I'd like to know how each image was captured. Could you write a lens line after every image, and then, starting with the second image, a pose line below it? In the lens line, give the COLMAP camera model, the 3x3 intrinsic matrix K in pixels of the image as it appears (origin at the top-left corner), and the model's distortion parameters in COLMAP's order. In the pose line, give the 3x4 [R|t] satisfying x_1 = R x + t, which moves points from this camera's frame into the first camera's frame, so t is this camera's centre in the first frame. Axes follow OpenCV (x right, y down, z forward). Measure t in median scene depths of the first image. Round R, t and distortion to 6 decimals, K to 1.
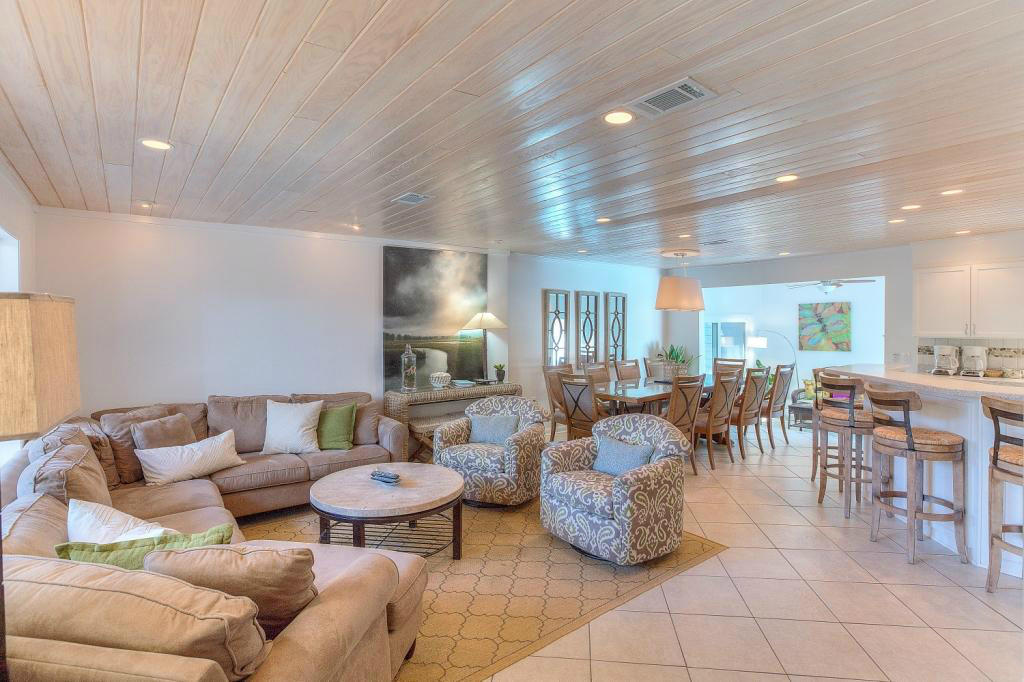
lens RADIAL K [[508.8, 0, 513.5], [0, 508.8, 335.1], [0, 0, 1]] dist [-0.028003, 0.000628]
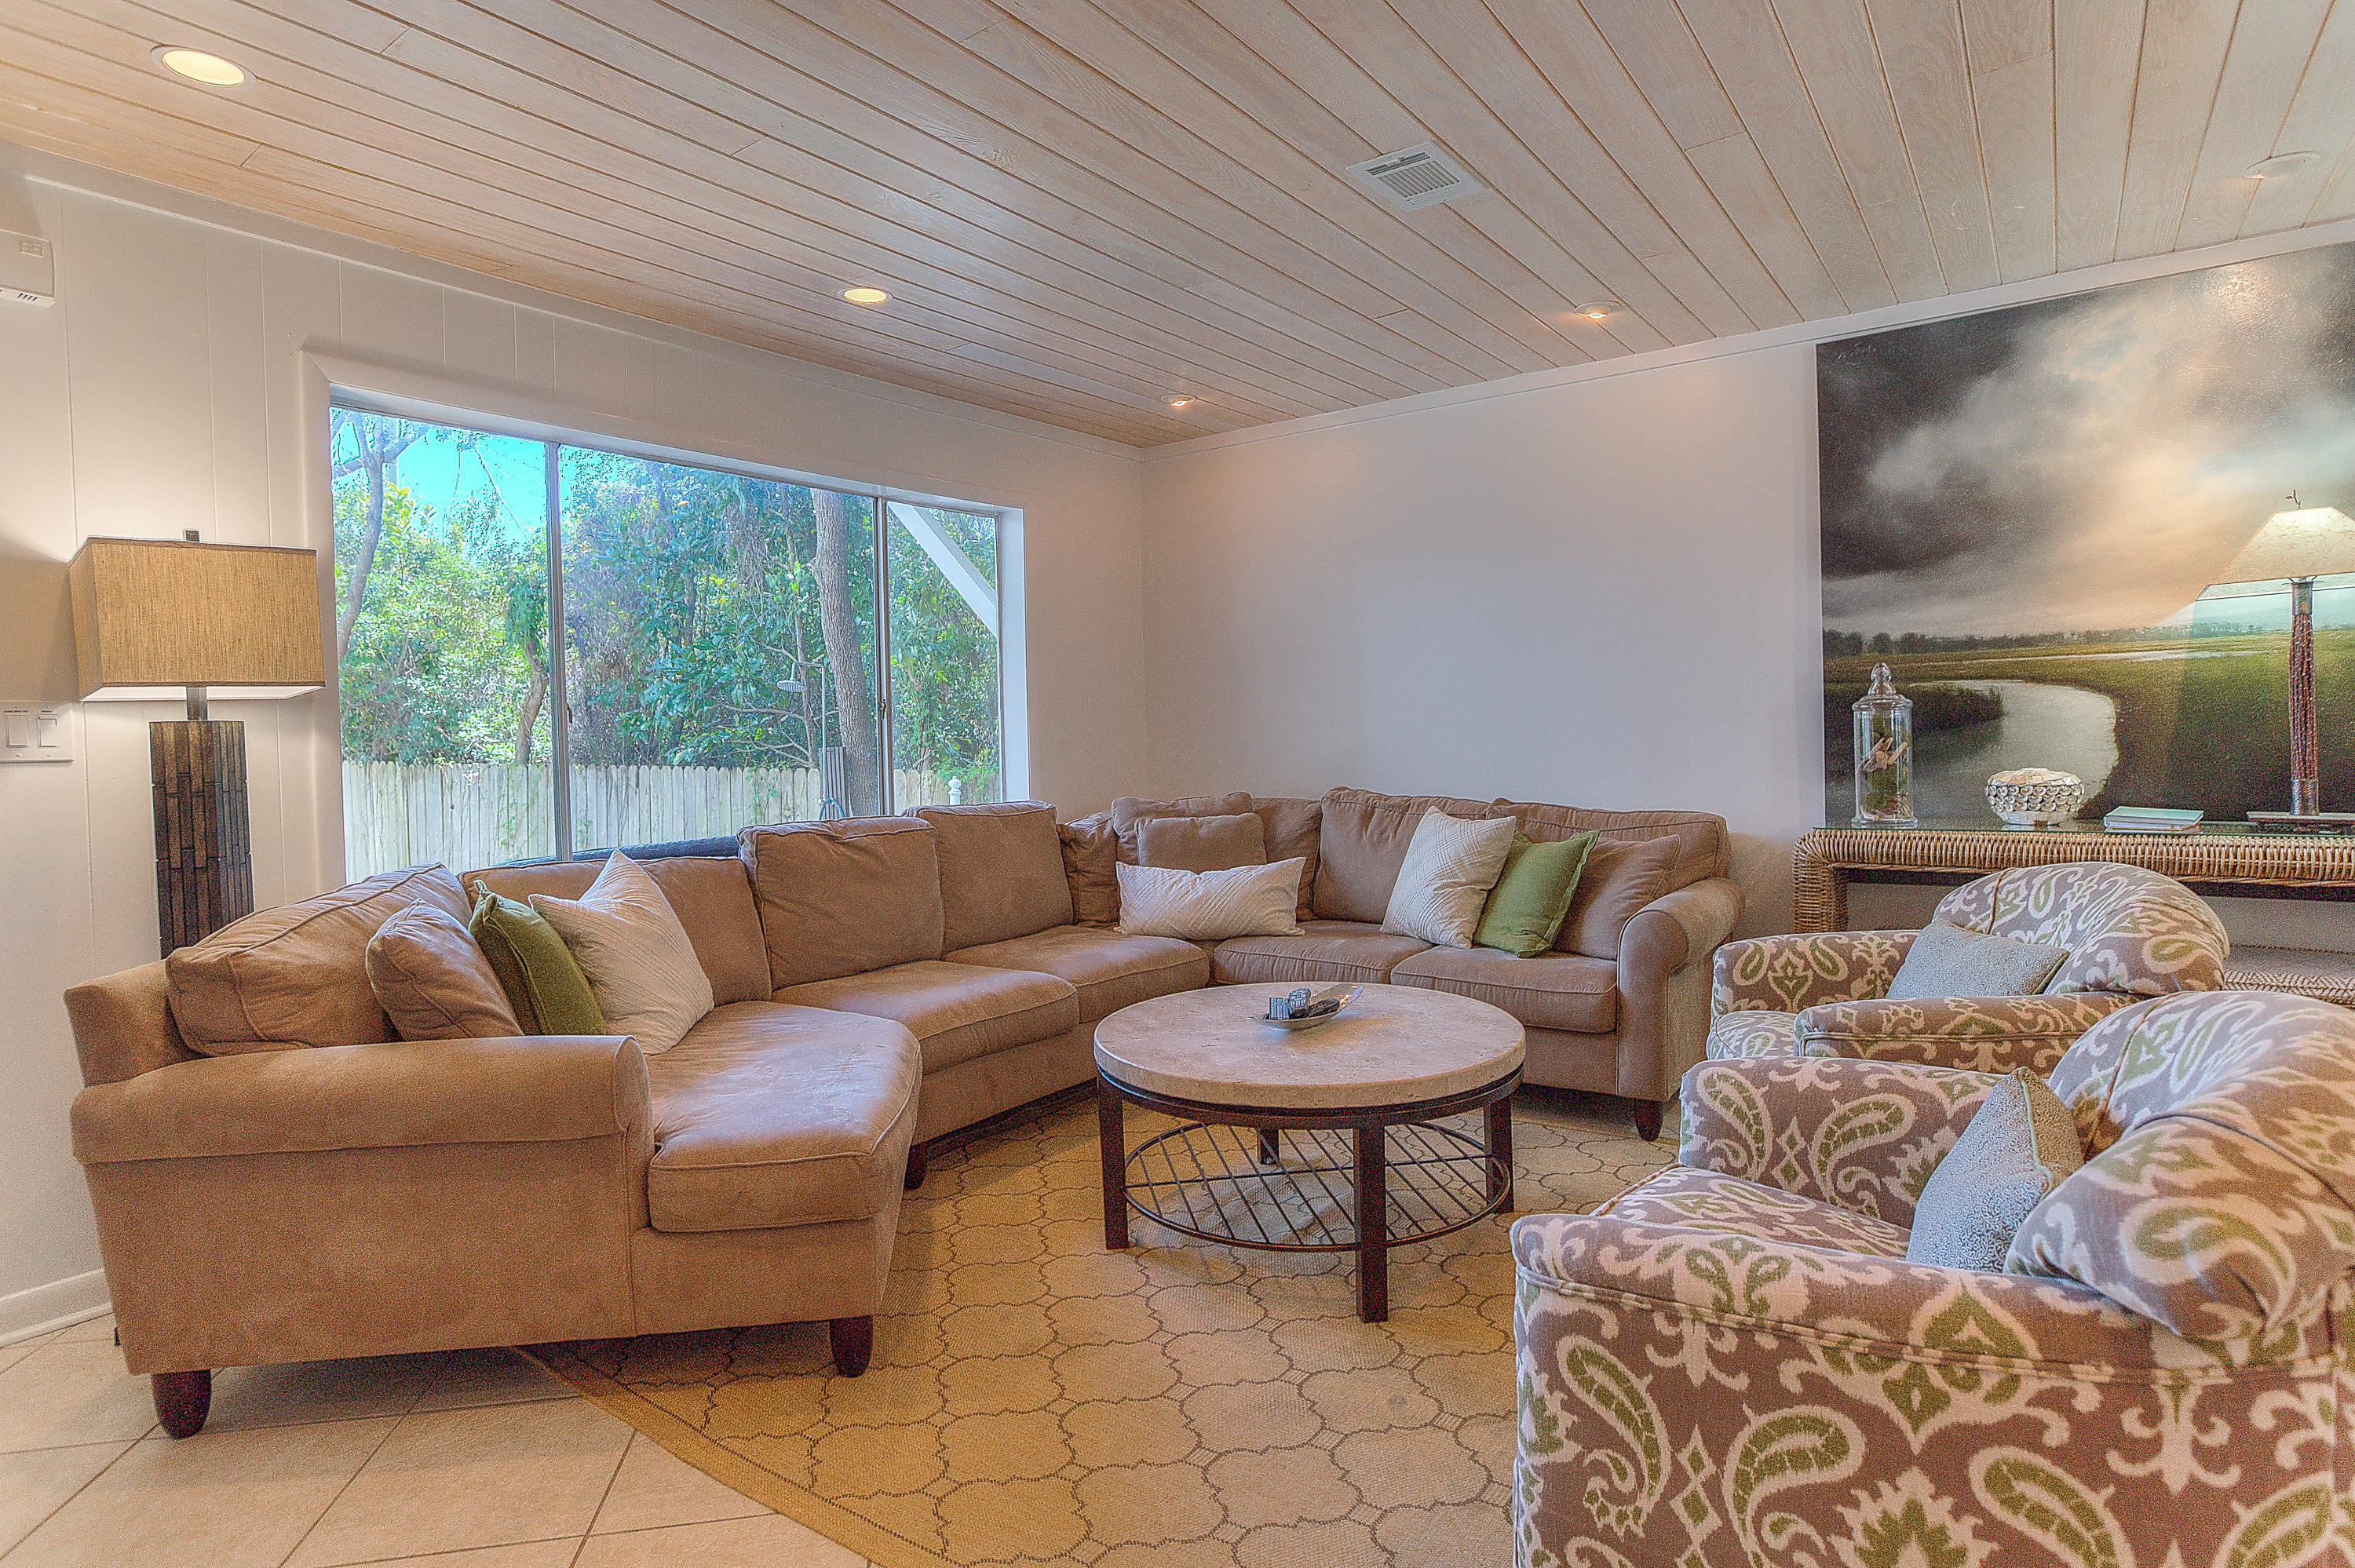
lens RADIAL K [[1249.0, 0, 1180.8], [0, 1249.0, 767.8], [0, 0, 1]] dist [-0.044165, 0.019841]
pose [[0.286131, 0.025223, -0.957859, 0.251383], [0.005693, 0.999591, 0.028022, 0.039387], [0.958174, -0.013471, 0.285870, 0.304383]]
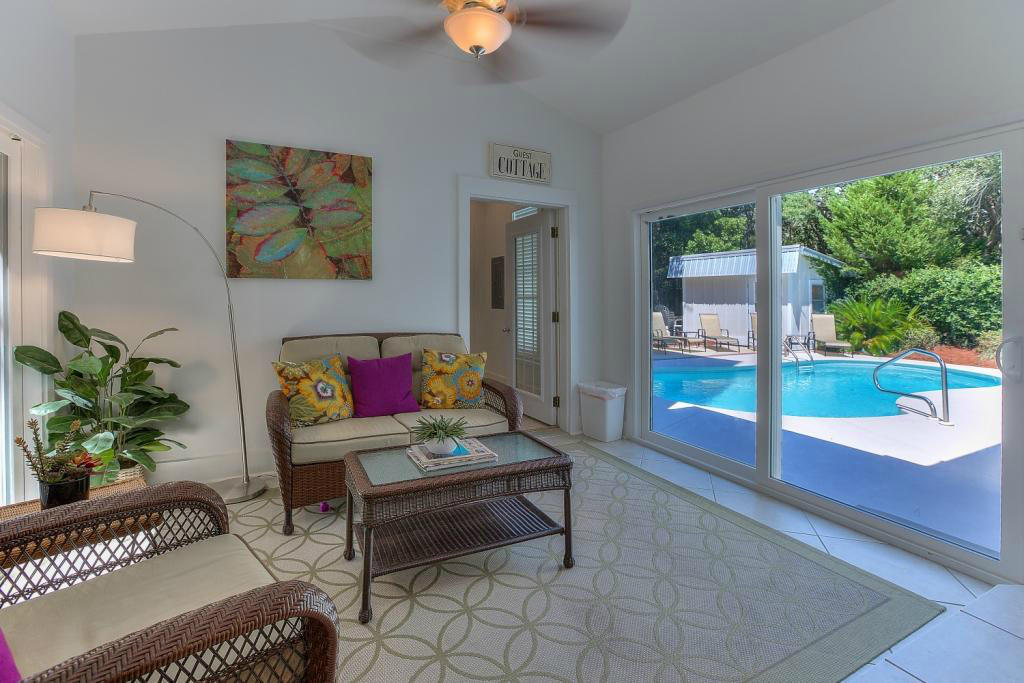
lens RADIAL K [[446.5, 0, 511.6], [0, 446.5, 295.1], [0, 0, 1]] dist [-0.009676, 0.000413]
pose [[0.204196, 0.021888, 0.978685, 0.437255], [0.010309, 0.999646, -0.024508, 0.069731], [-0.978876, 0.015093, 0.203898, 1.041160]]
